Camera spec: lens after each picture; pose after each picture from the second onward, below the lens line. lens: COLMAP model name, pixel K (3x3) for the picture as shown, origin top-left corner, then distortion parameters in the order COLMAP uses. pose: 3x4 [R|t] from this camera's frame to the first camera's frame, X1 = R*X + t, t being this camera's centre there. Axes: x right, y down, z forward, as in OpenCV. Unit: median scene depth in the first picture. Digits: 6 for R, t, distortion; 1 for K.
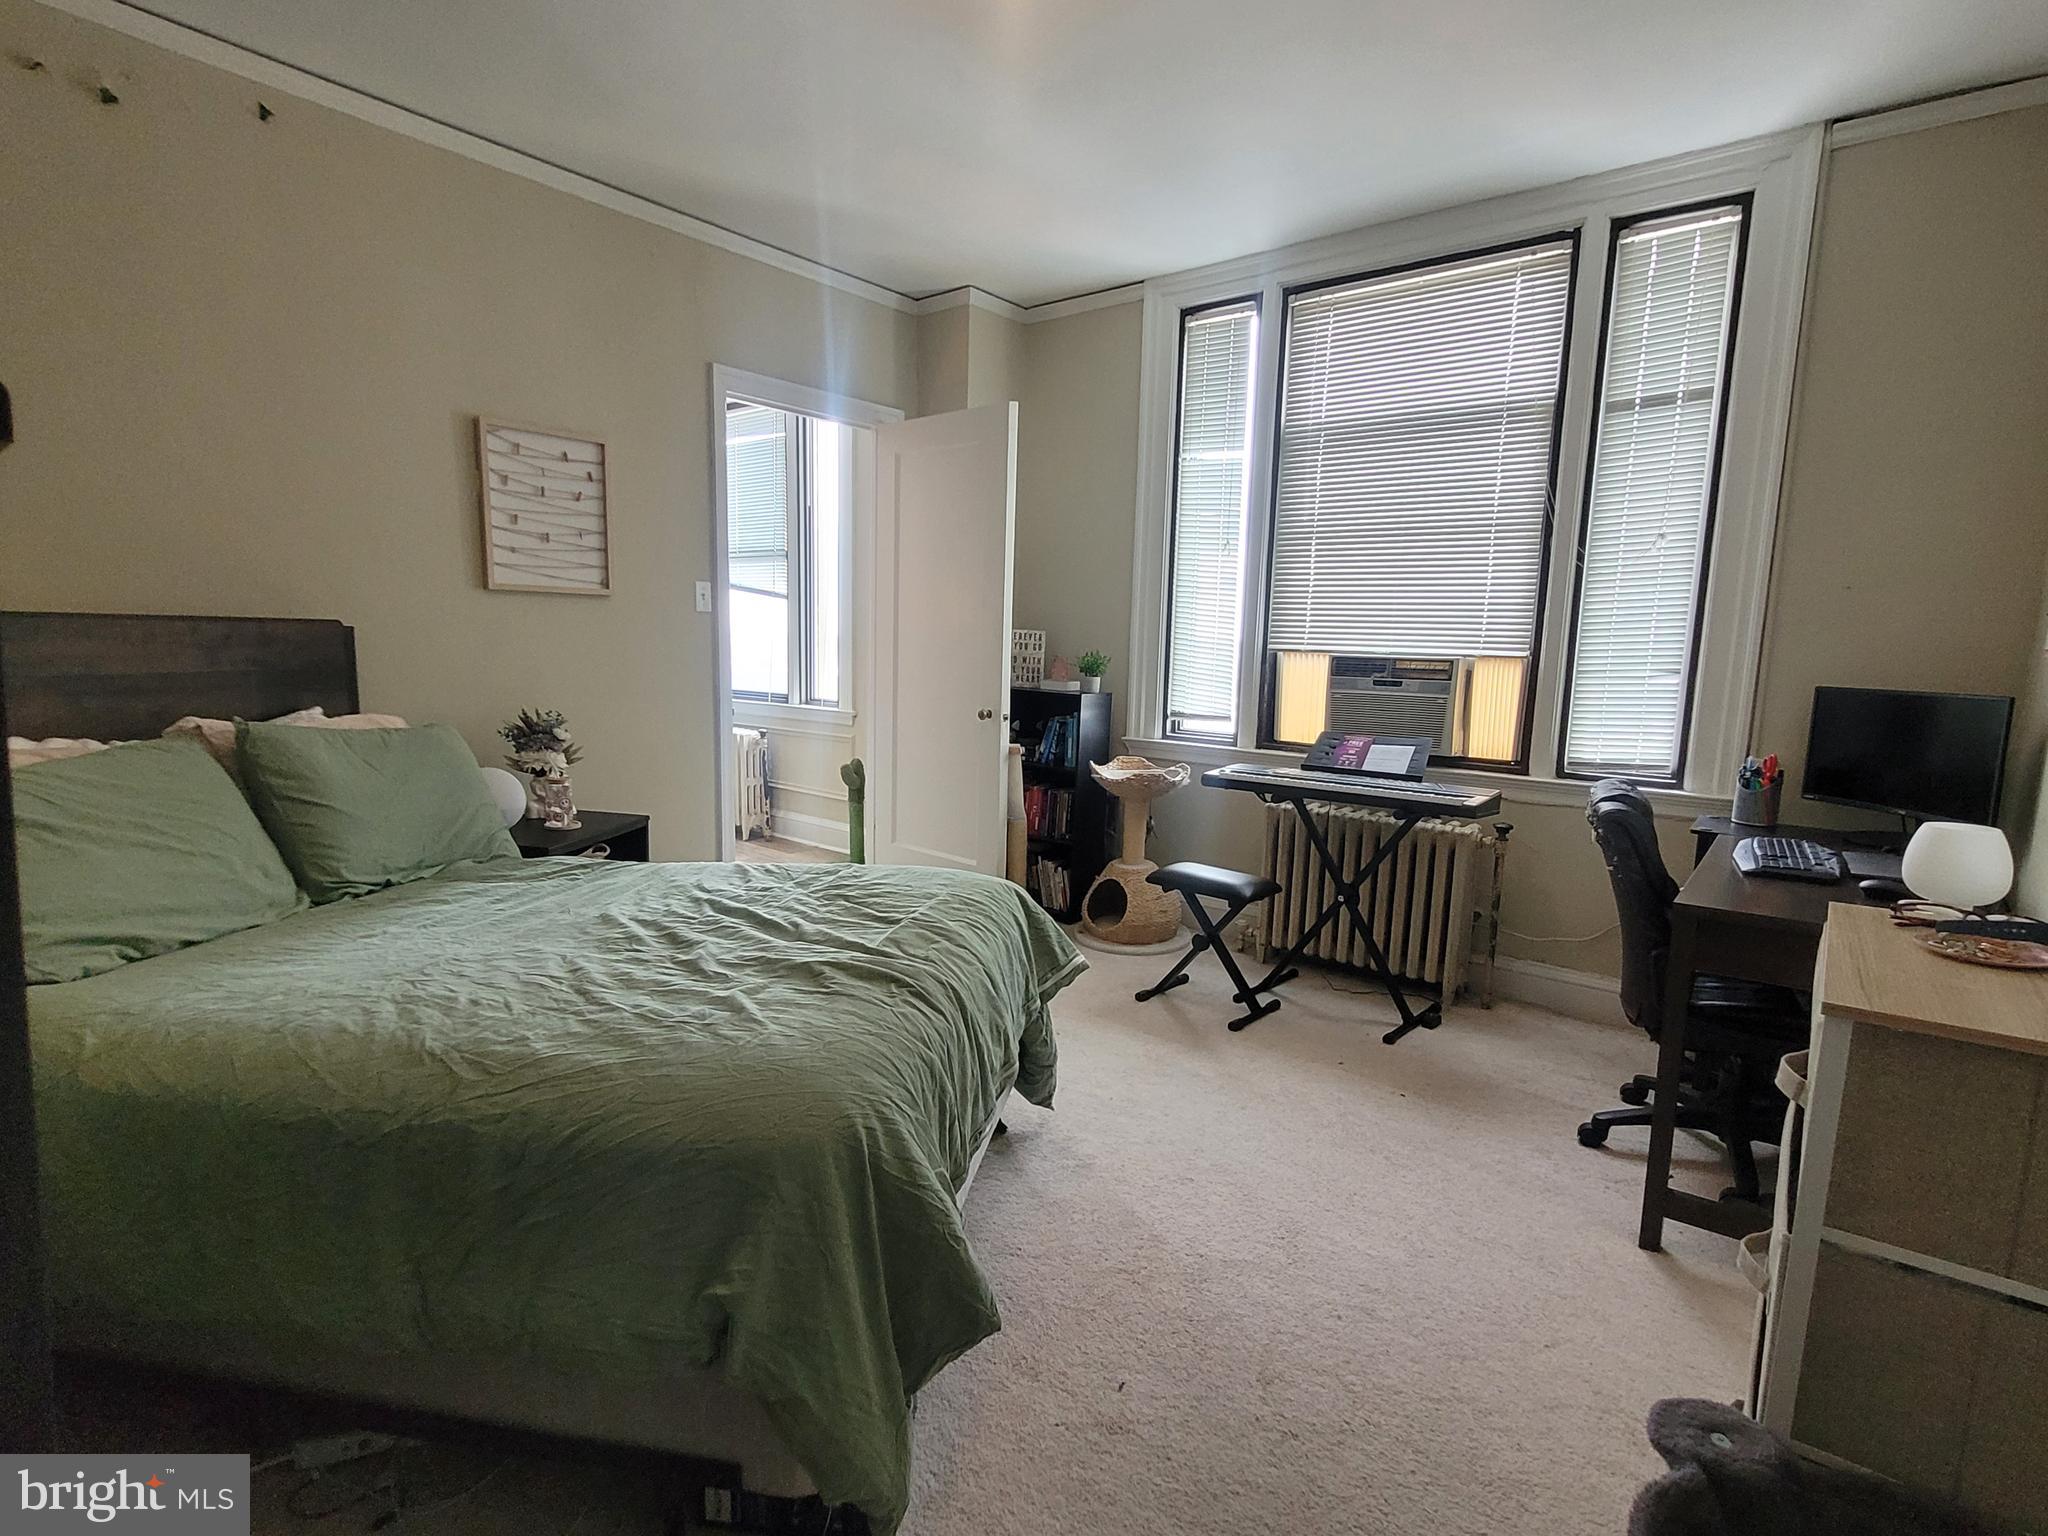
lens RADIAL K [[1018.7, 0, 1018.6], [0, 1018.7, 778.3], [0, 0, 1]] dist [0.007522, -0.002605]
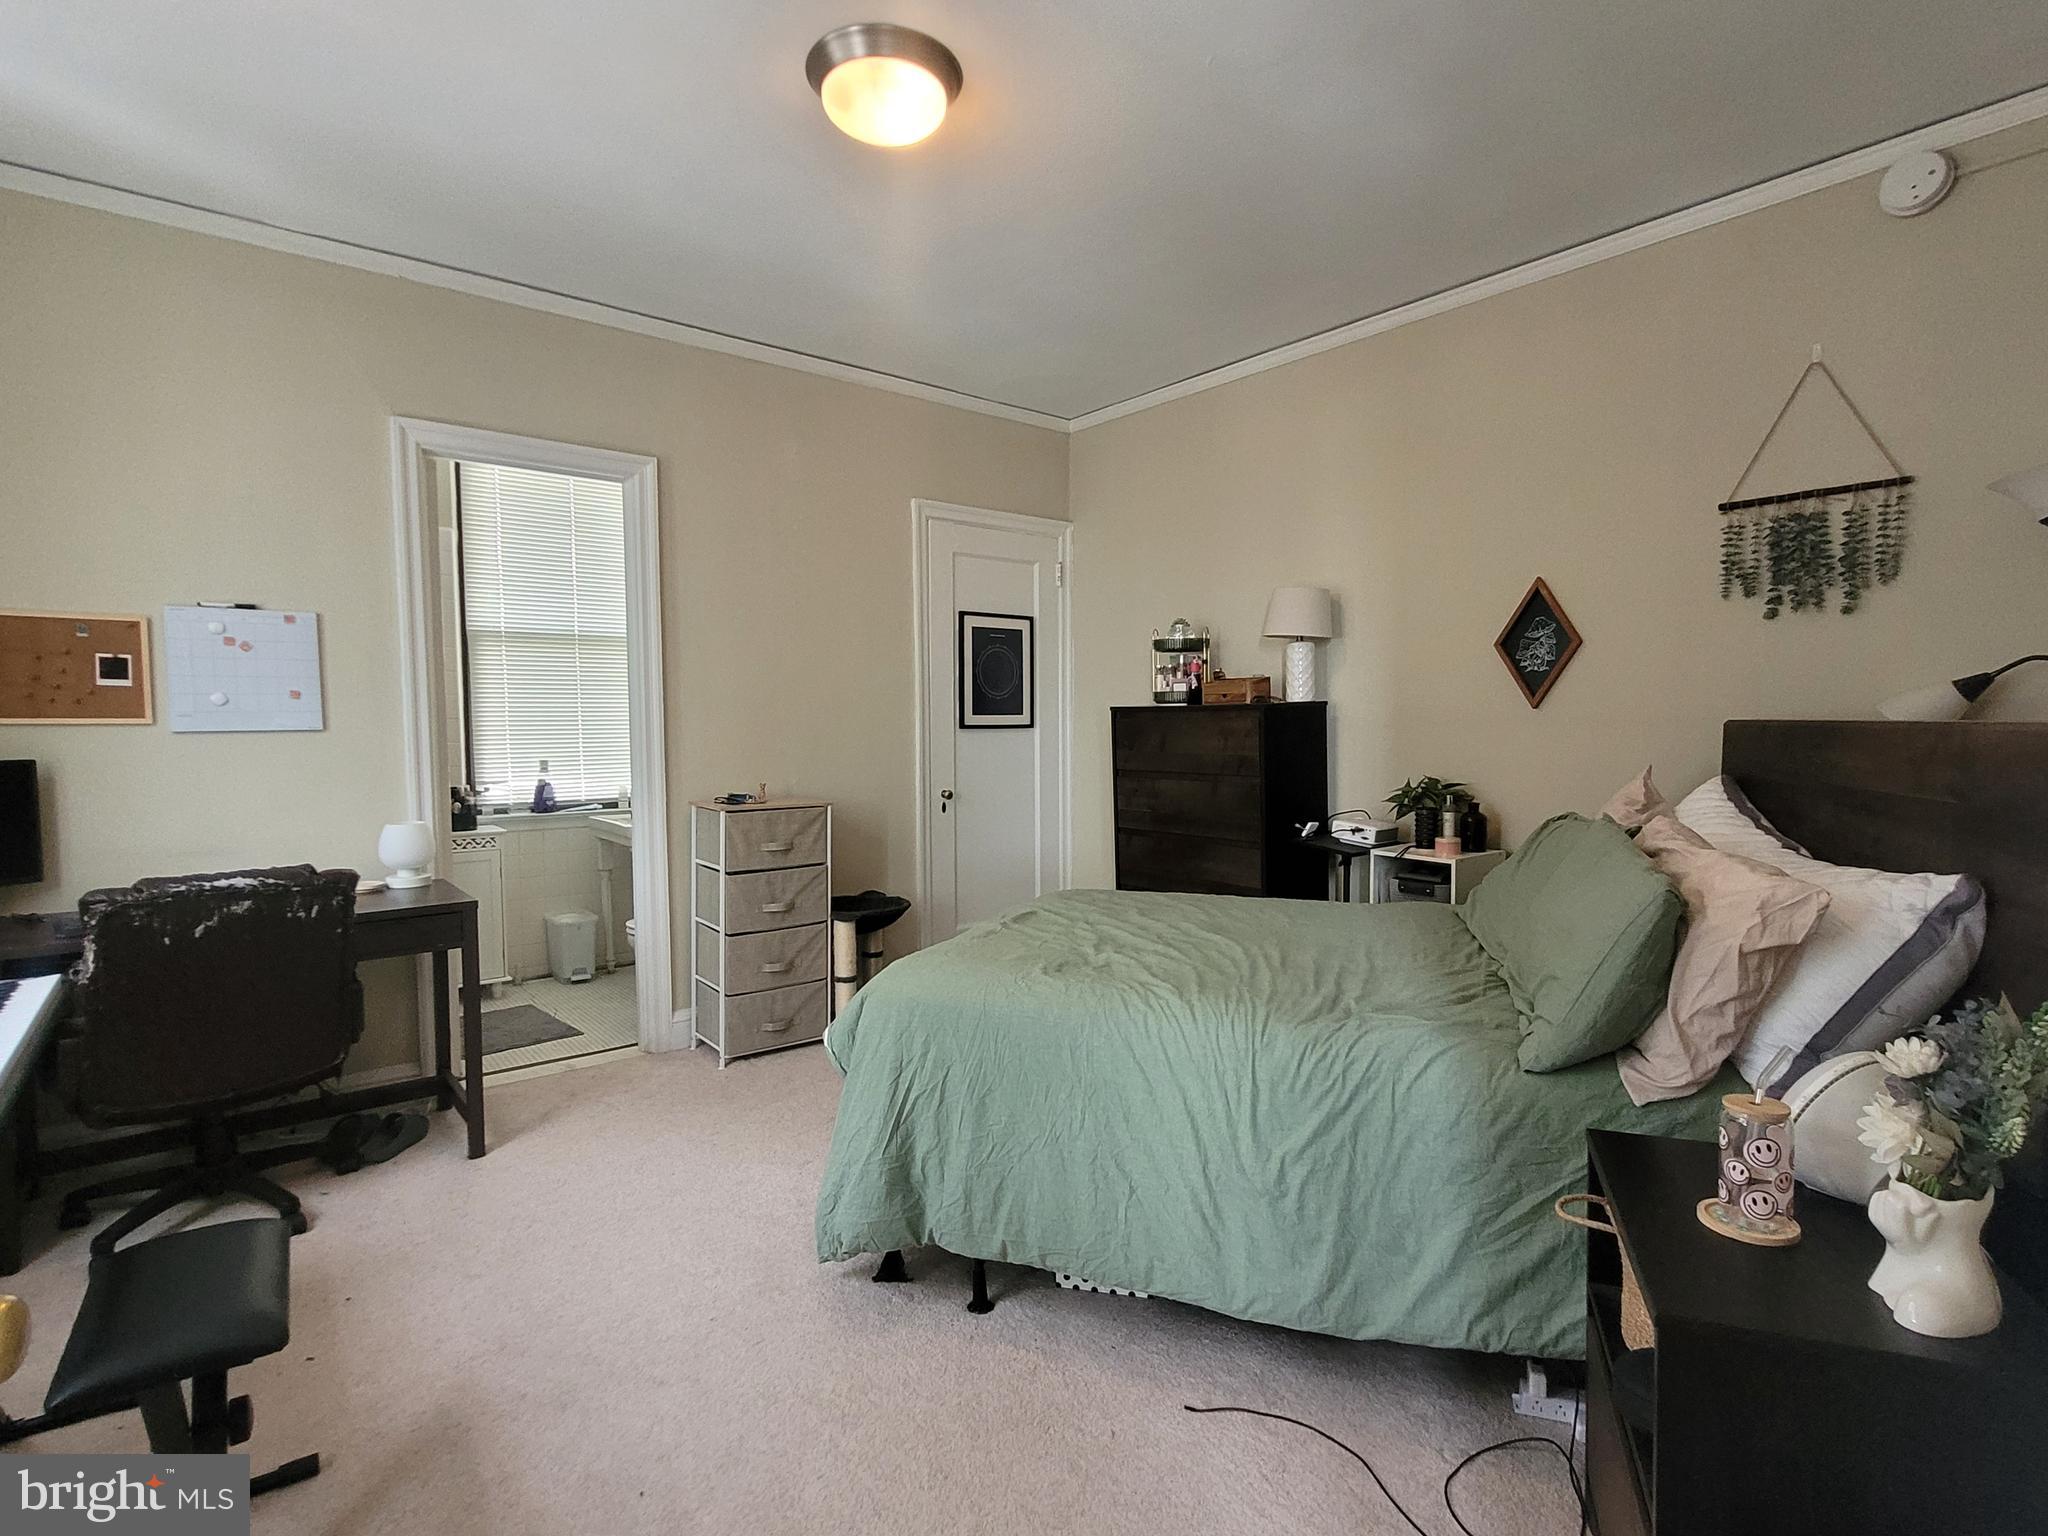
lens RADIAL K [[1018.7, 0, 1021.0], [0, 1018.7, 774.6], [0, 0, 1]] dist [0.007522, -0.002605]
pose [[-0.979758, -0.029257, 0.198038, -0.220615], [0.009589, 0.981269, 0.192405, -0.188521], [-0.199957, 0.190410, -0.961125, 1.288990]]
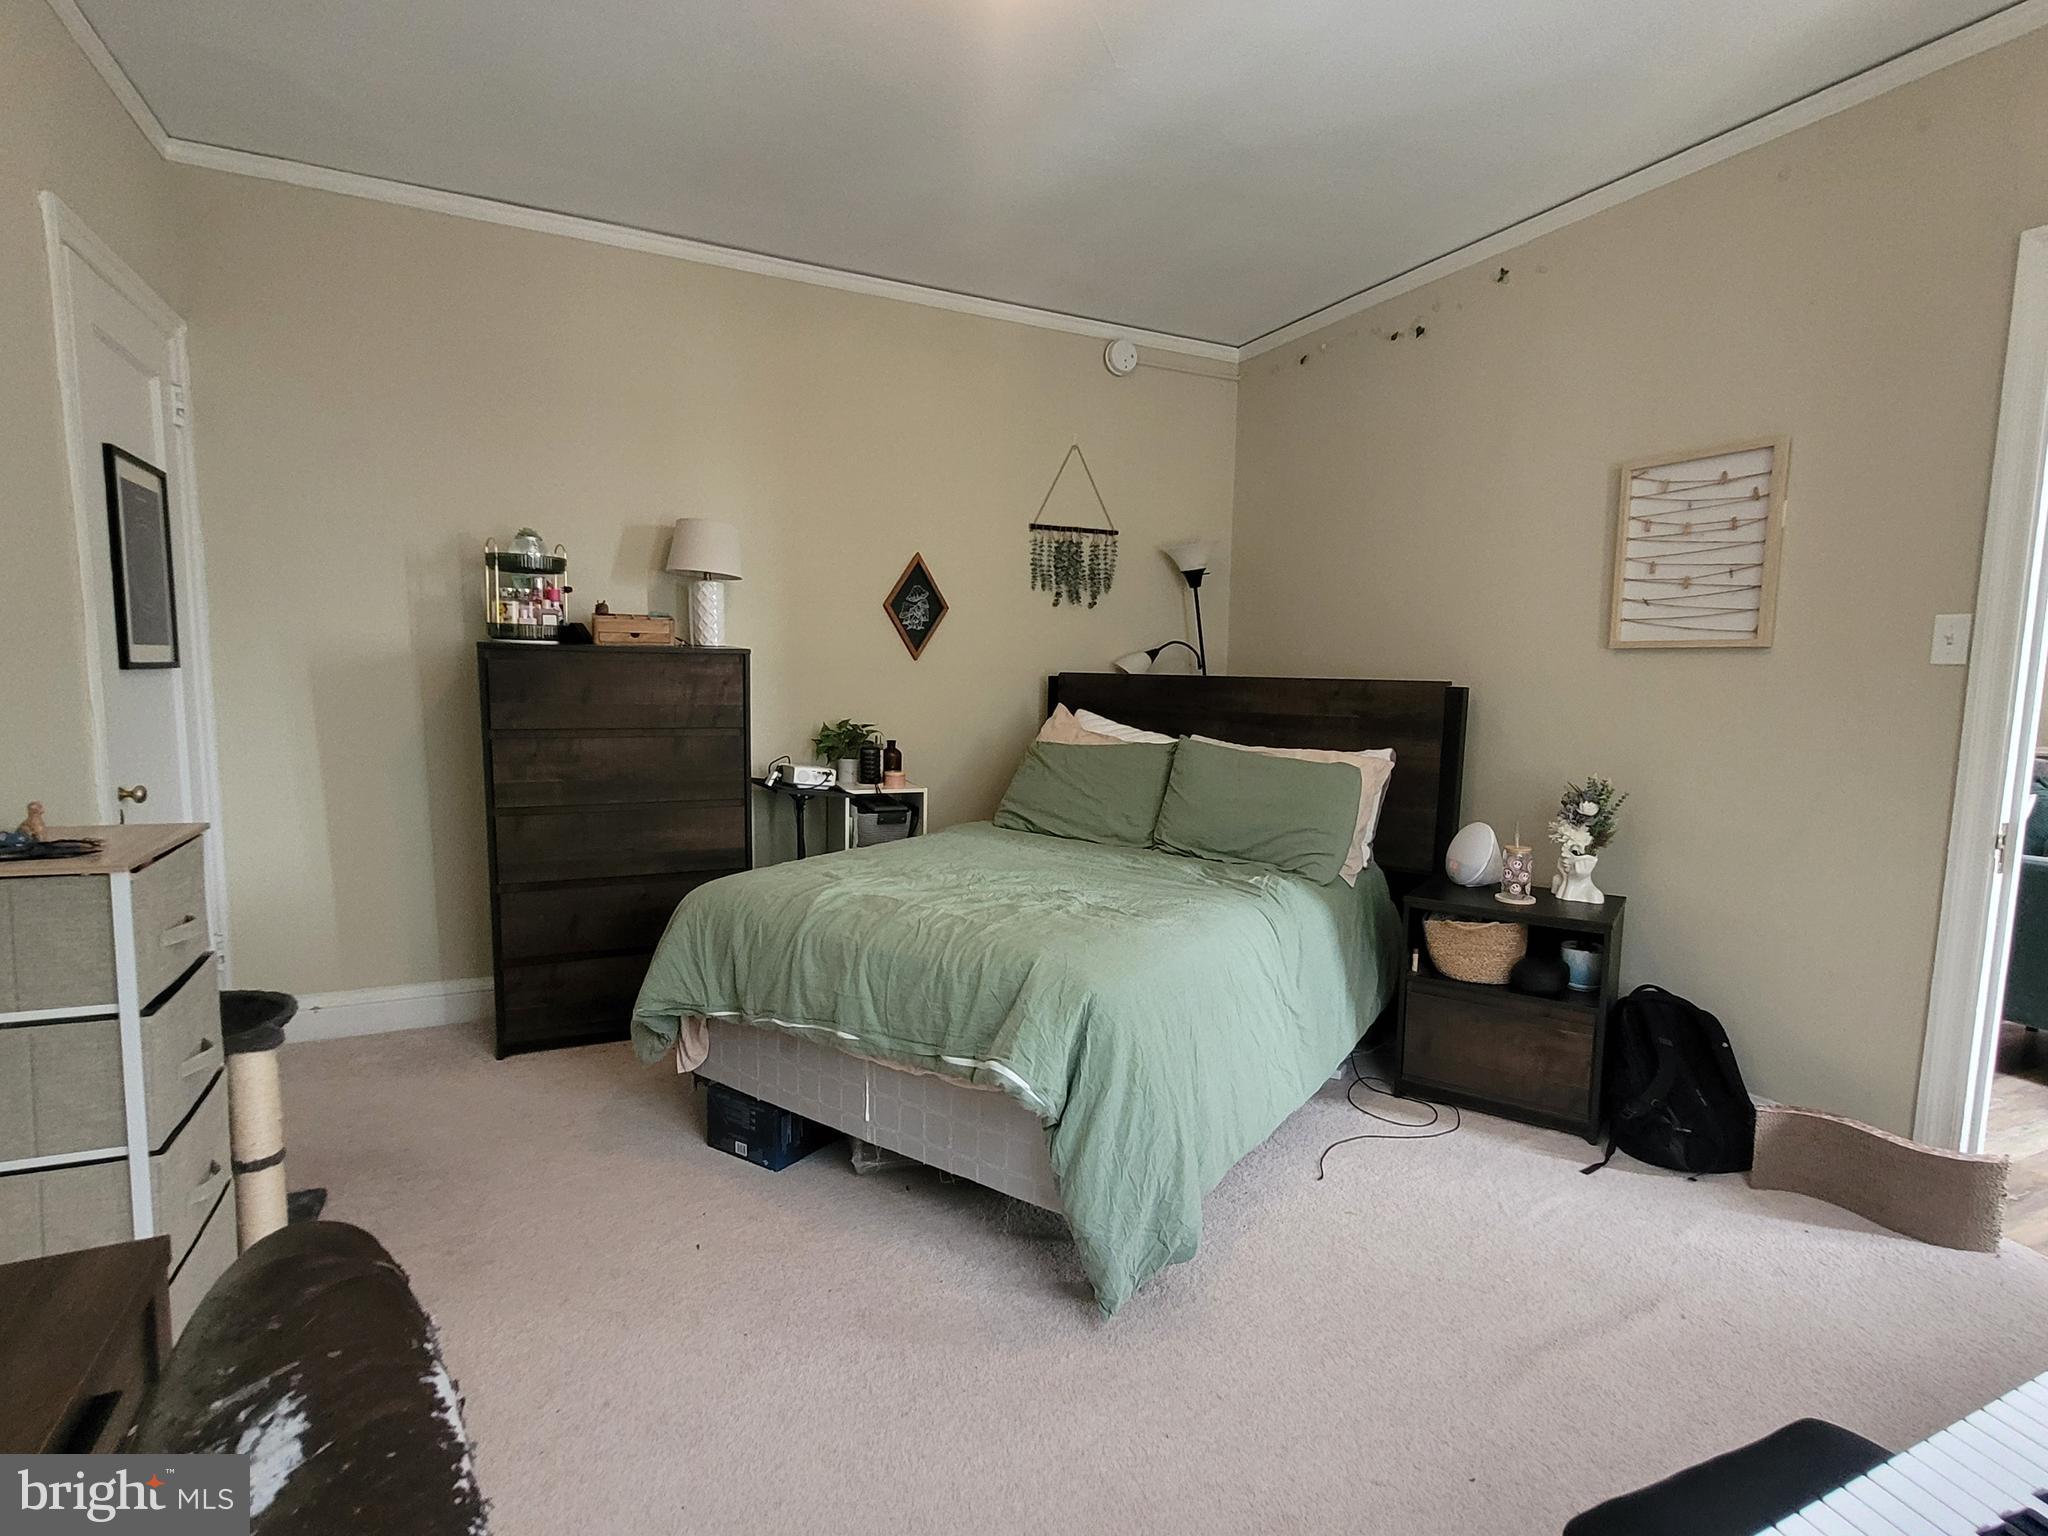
lens RADIAL K [[1018.7, 0, 1026.4], [0, 1018.7, 775.0], [0, 0, 1]] dist [0.007522, -0.002605]
pose [[-0.417097, 0.064857, -0.906545, 0.520544], [-0.152837, 0.978241, 0.140306, -0.114823], [0.895919, 0.197075, -0.398109, 0.866002]]
